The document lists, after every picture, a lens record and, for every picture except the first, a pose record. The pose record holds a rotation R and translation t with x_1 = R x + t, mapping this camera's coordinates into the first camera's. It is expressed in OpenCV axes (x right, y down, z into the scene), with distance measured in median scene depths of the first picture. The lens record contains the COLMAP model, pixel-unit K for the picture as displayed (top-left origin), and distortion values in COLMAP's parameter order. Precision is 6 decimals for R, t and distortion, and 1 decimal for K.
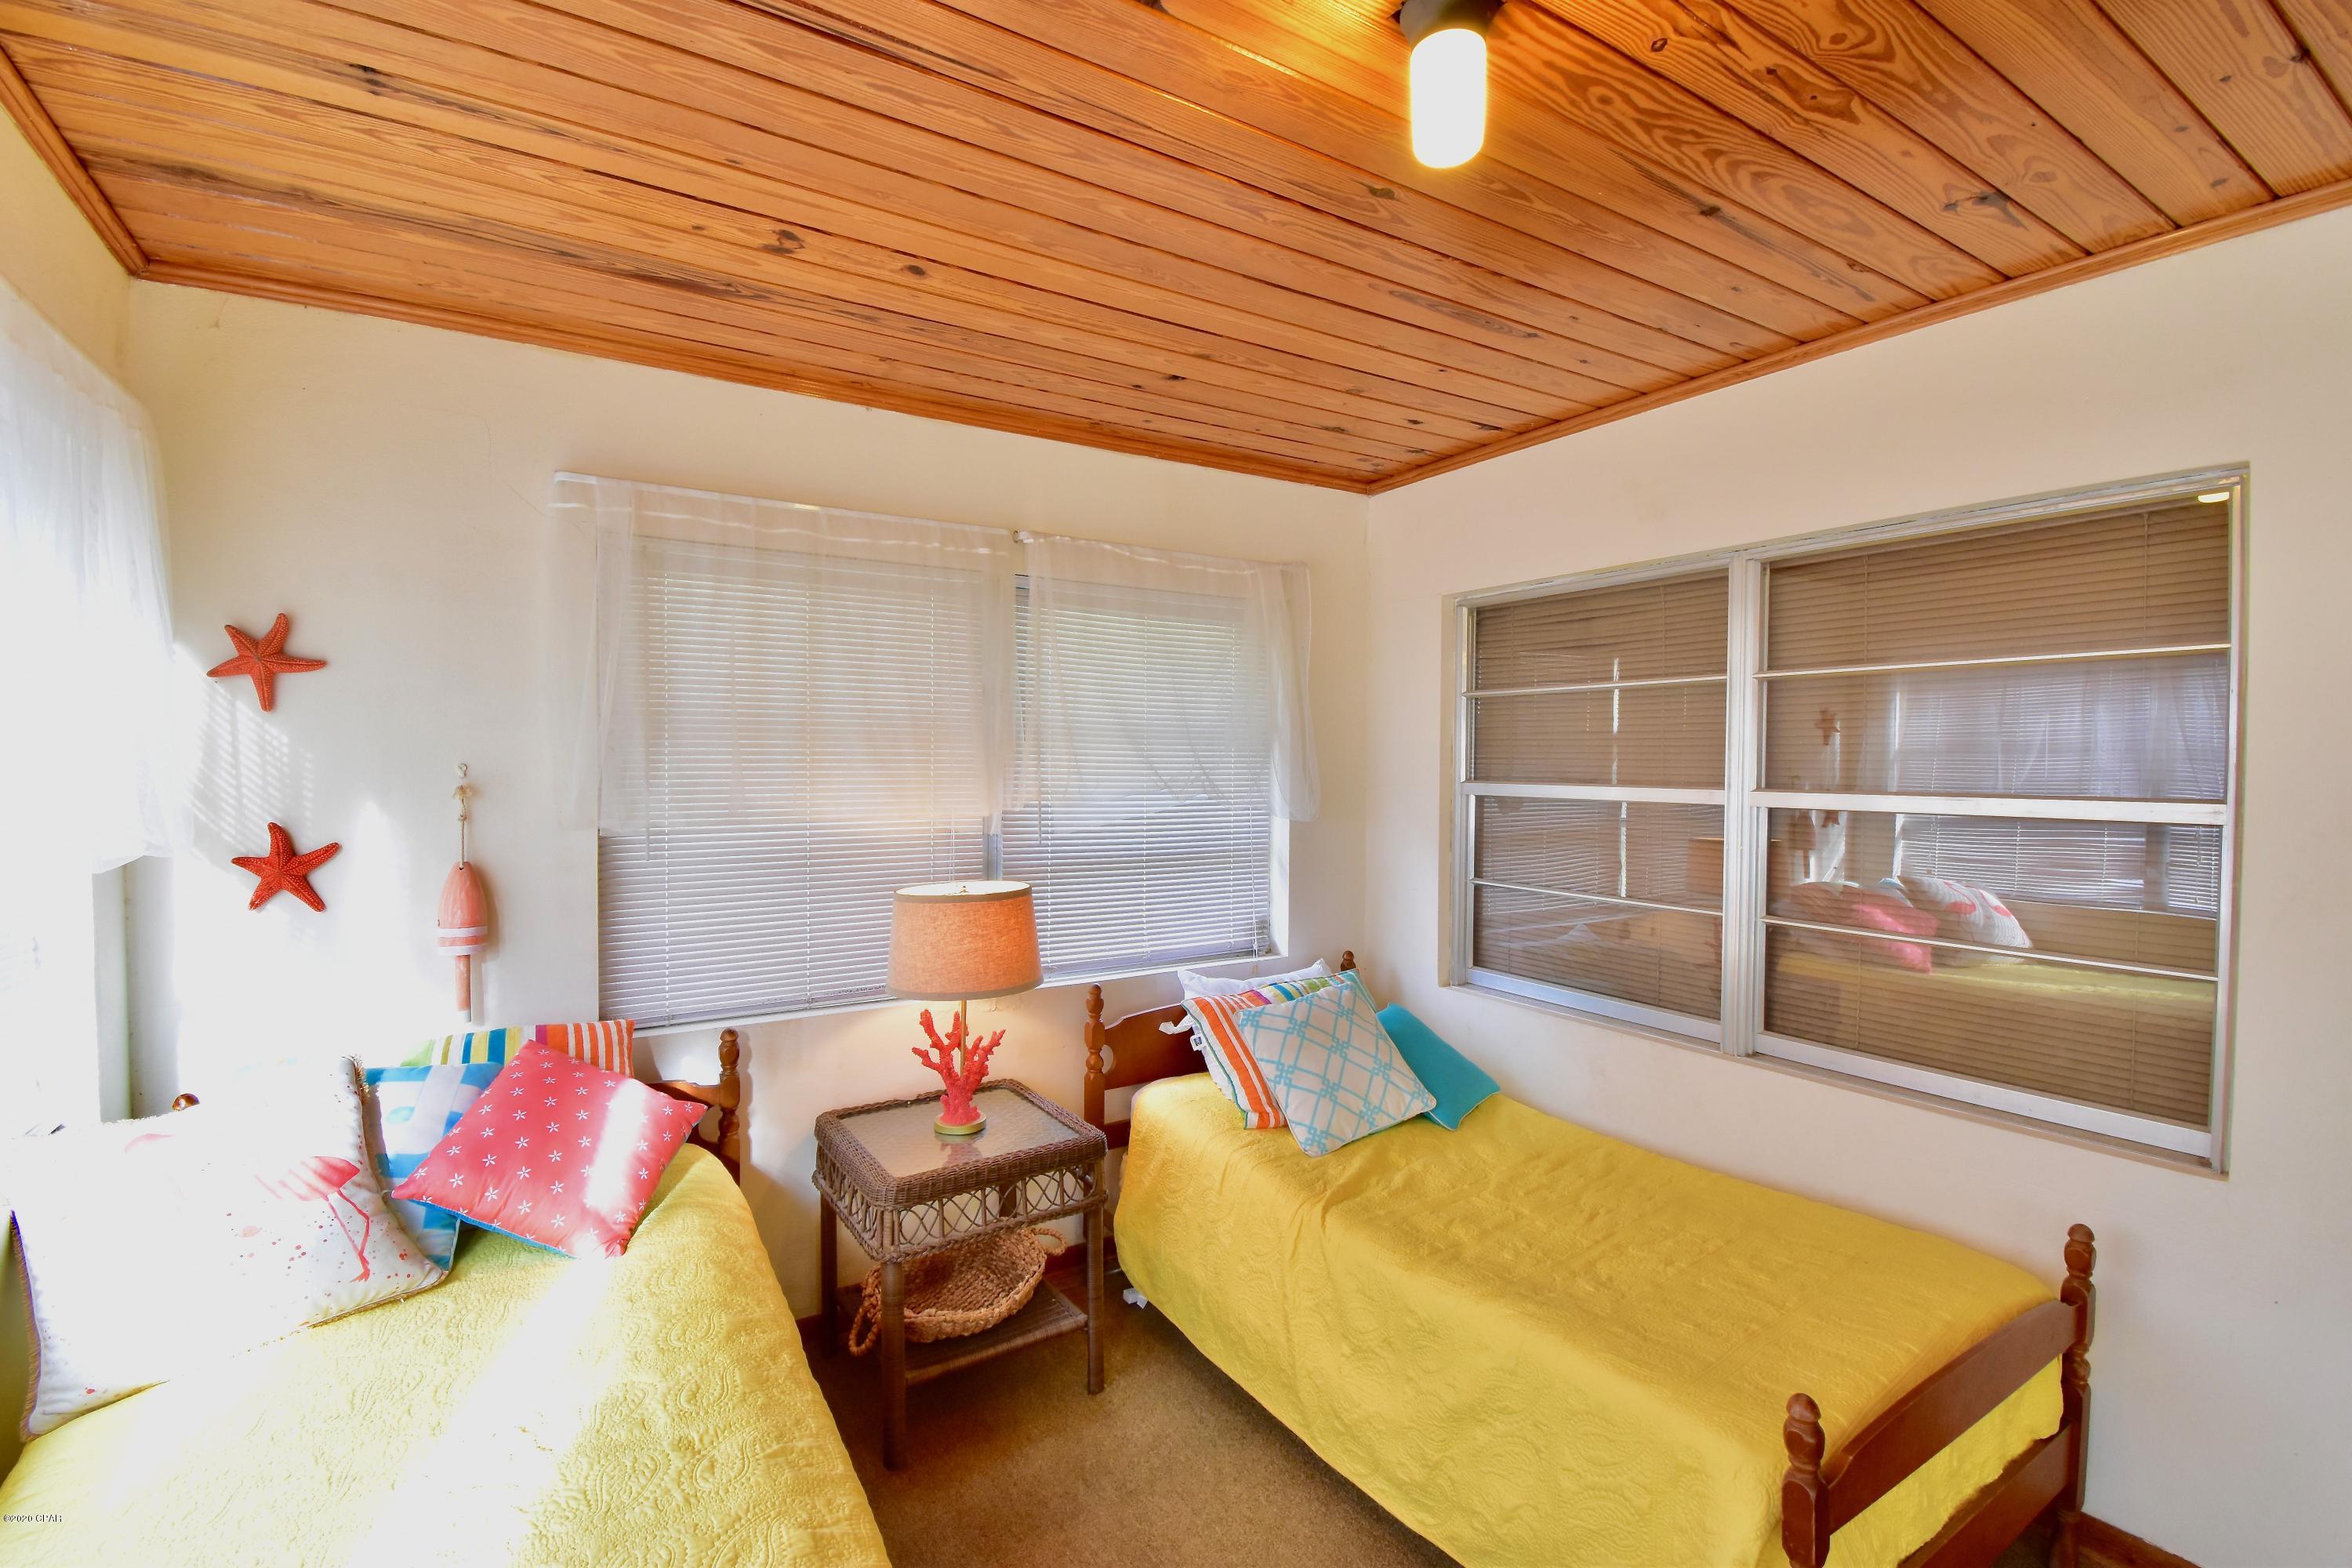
lens RADIAL K [[1045.7, 0, 1175.7], [0, 1045.7, 776.5], [0, 0, 1]] dist [0.013346, -0.018681]
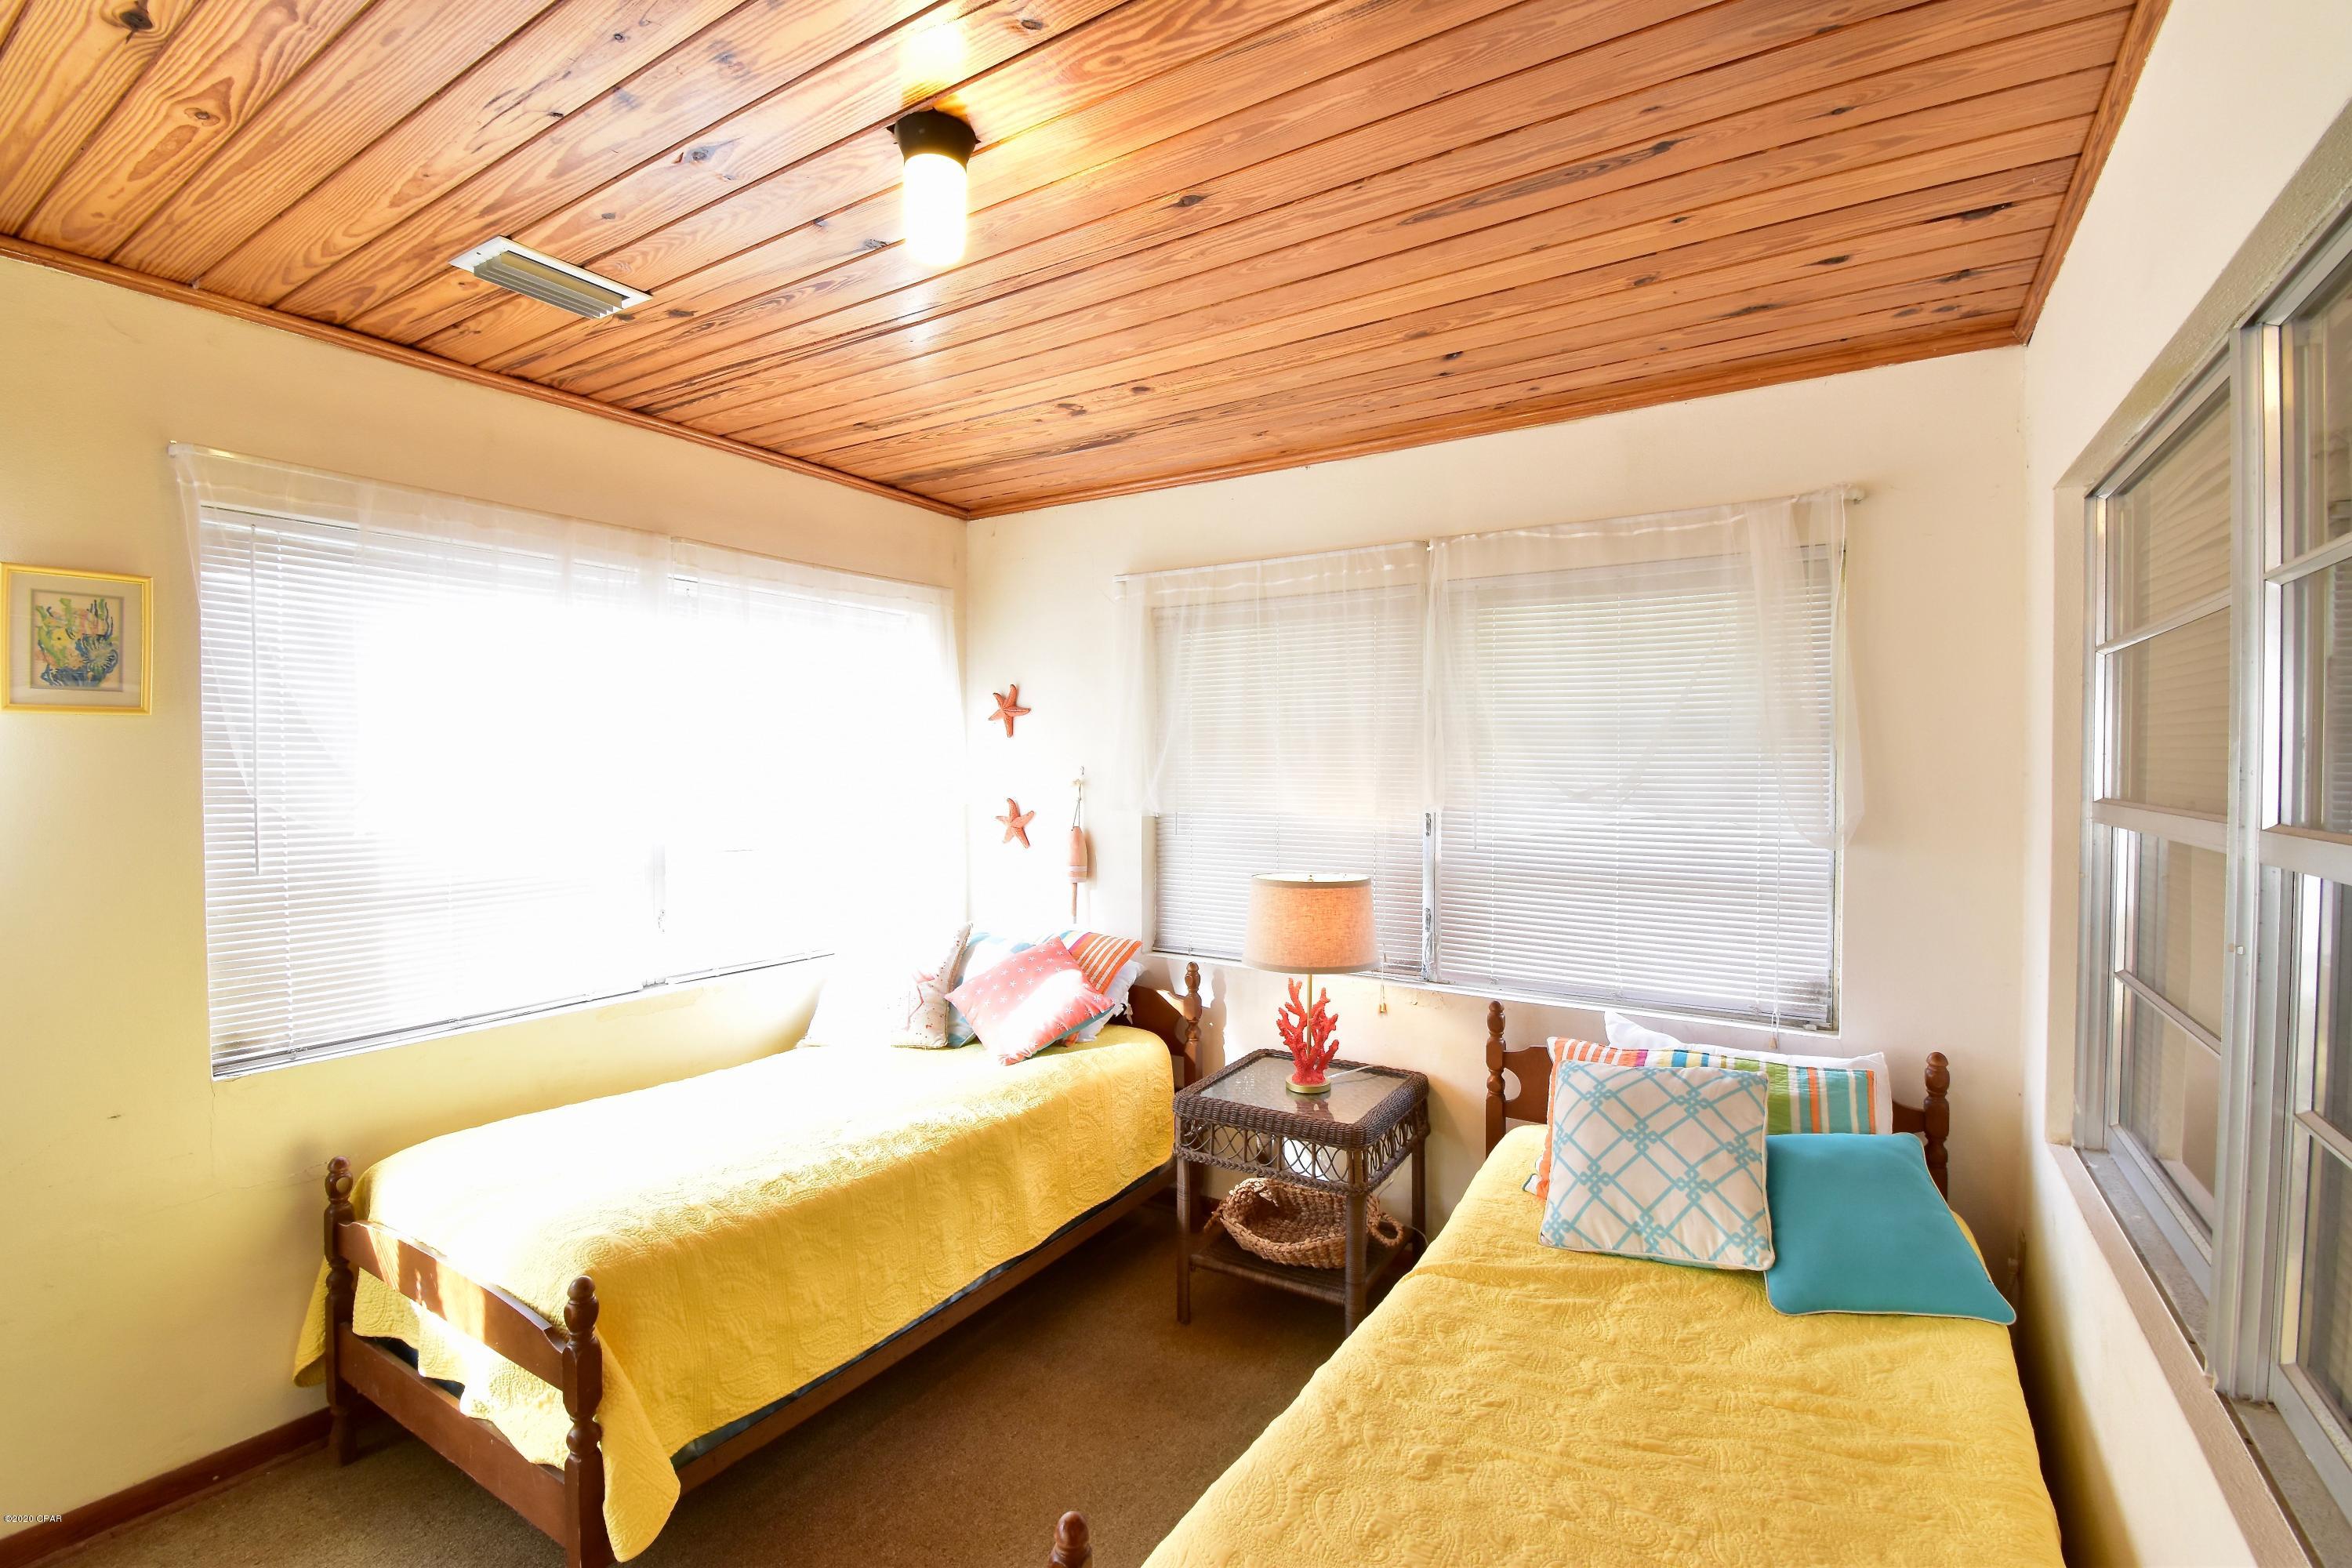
lens RADIAL K [[1045.7, 0, 1170.8], [0, 1045.7, 776.5], [0, 0, 1]] dist [0.013346, -0.018681]
pose [[0.428935, 0.010233, -0.903278, 0.745752], [-0.013979, 0.999891, 0.004689, -0.005078], [0.903227, 0.010616, 0.429031, 0.374997]]
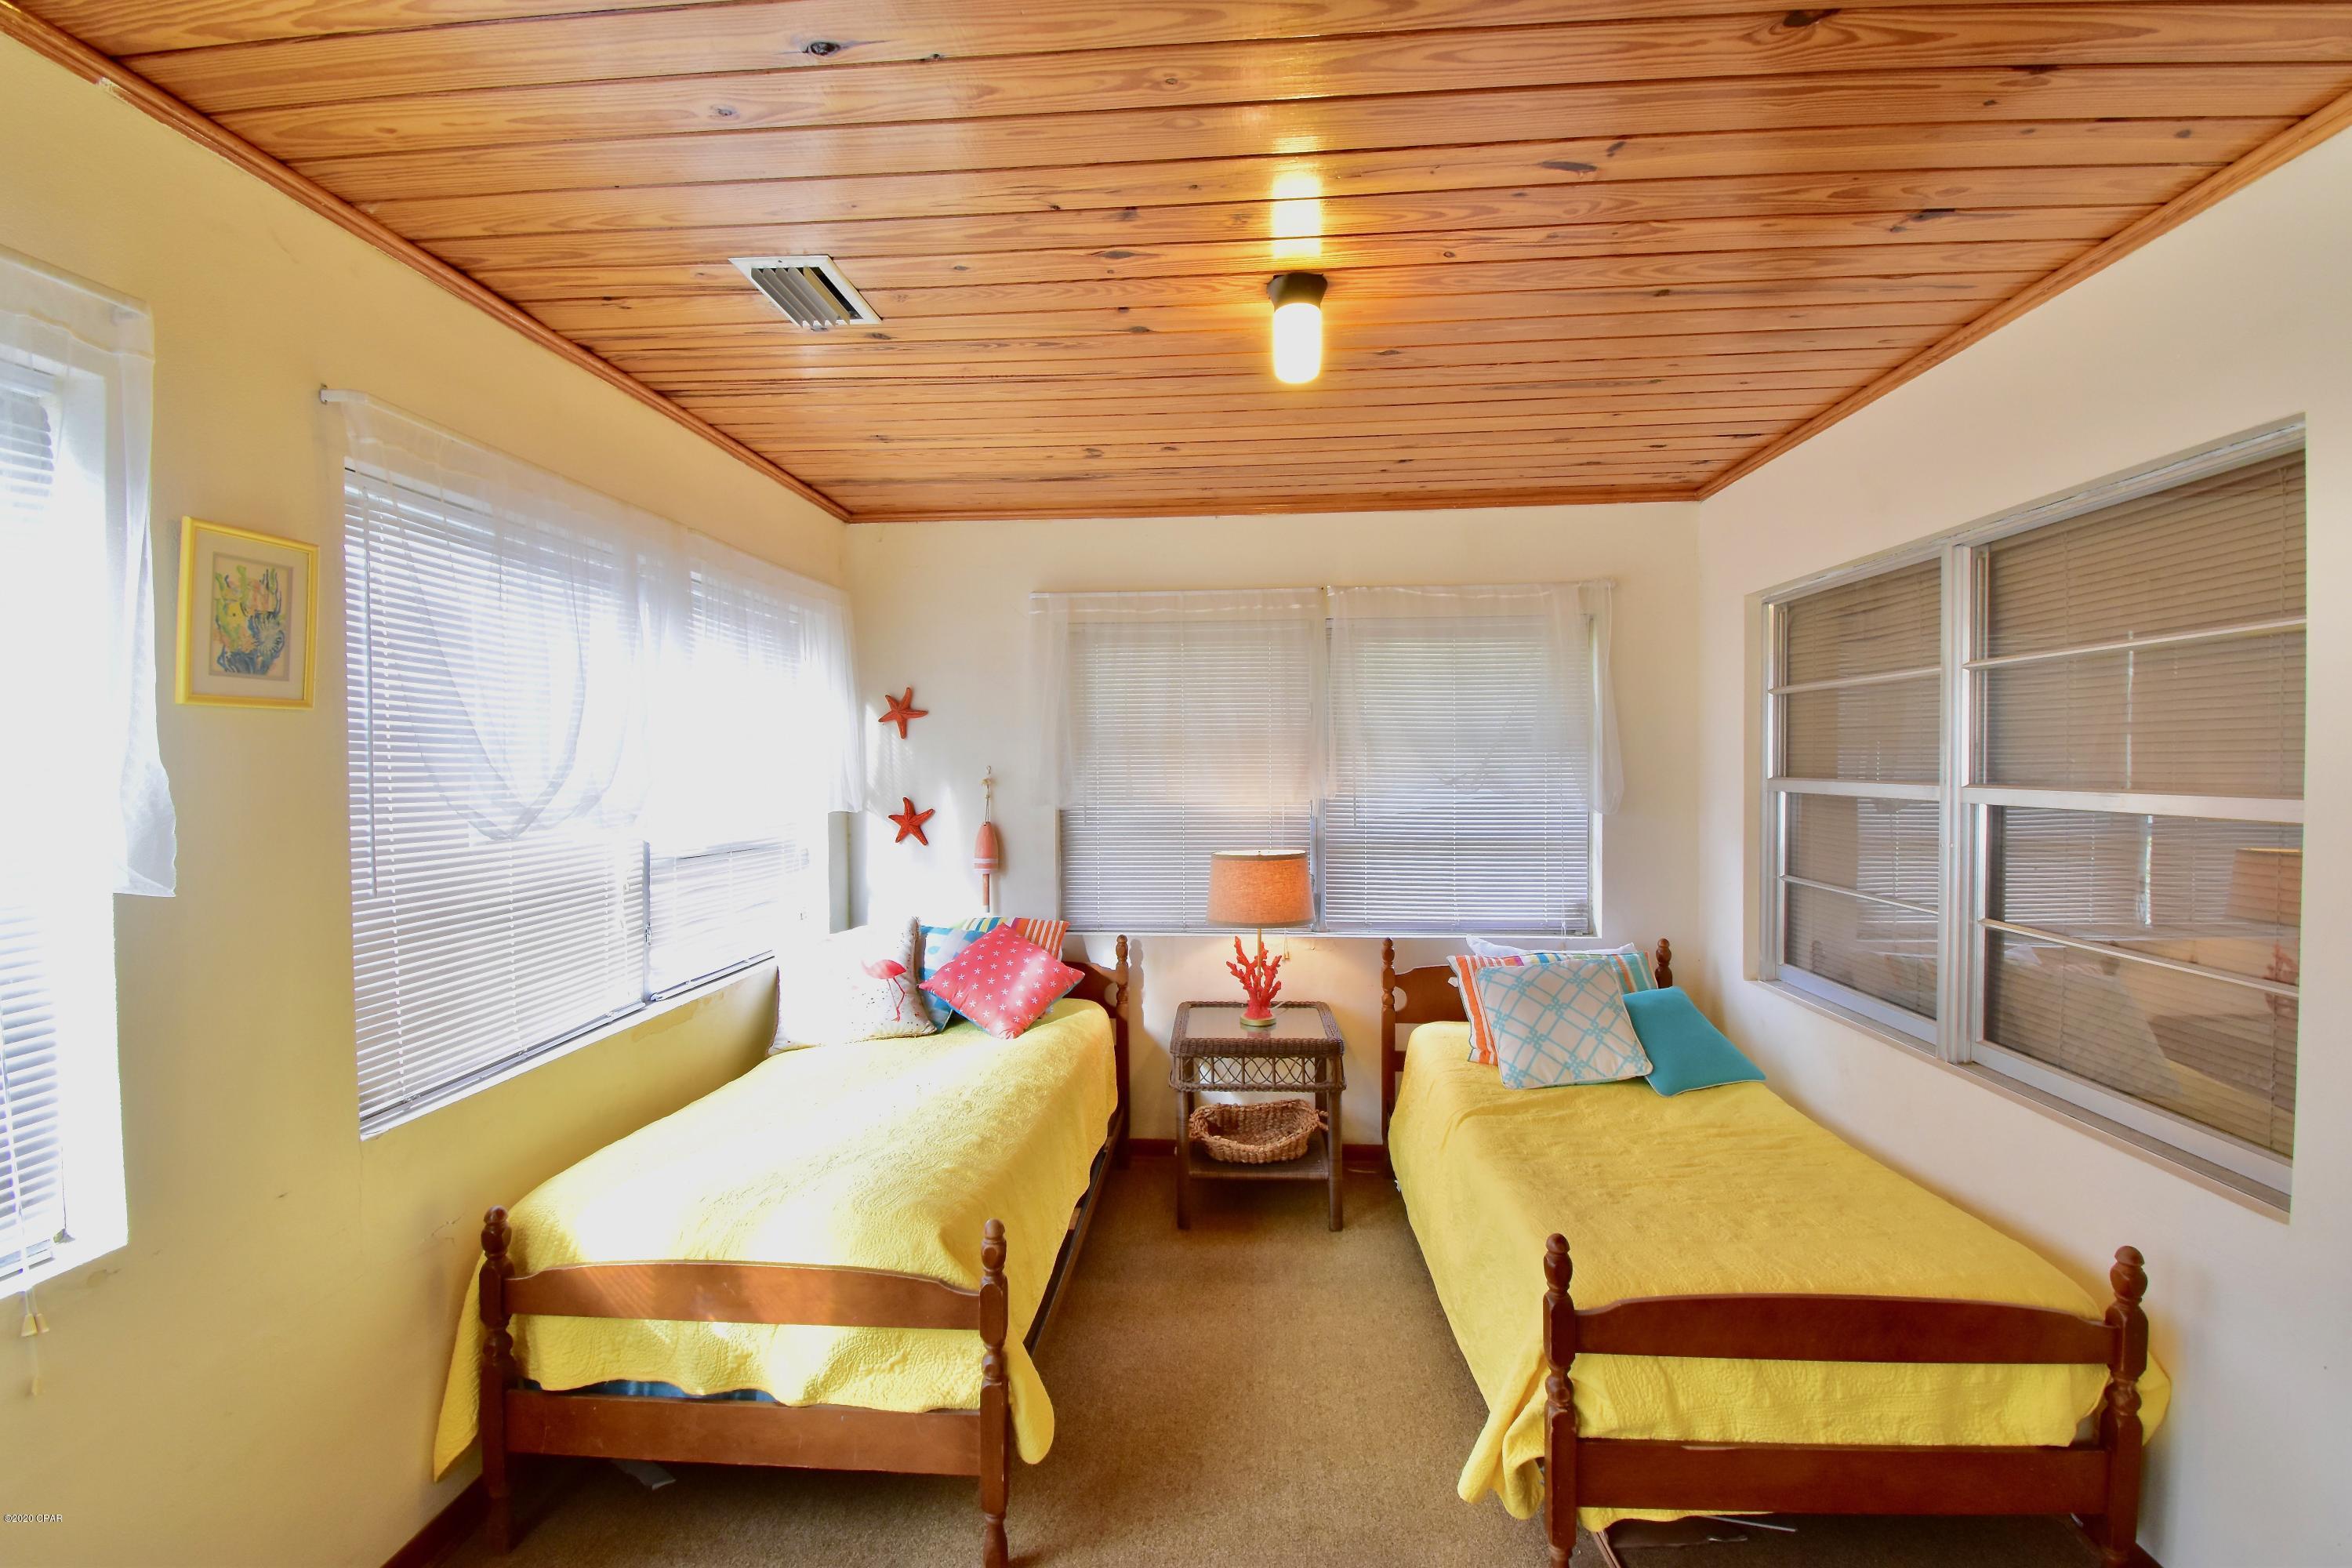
lens RADIAL K [[1045.7, 0, 1171.2], [0, 1045.7, 775.5], [0, 0, 1]] dist [0.013346, -0.018681]
pose [[0.802690, -0.000377, -0.596397, 0.535881], [-0.000637, 0.999999, -0.001490, 0.005510], [0.596397, 0.001576, 0.802688, -0.196292]]
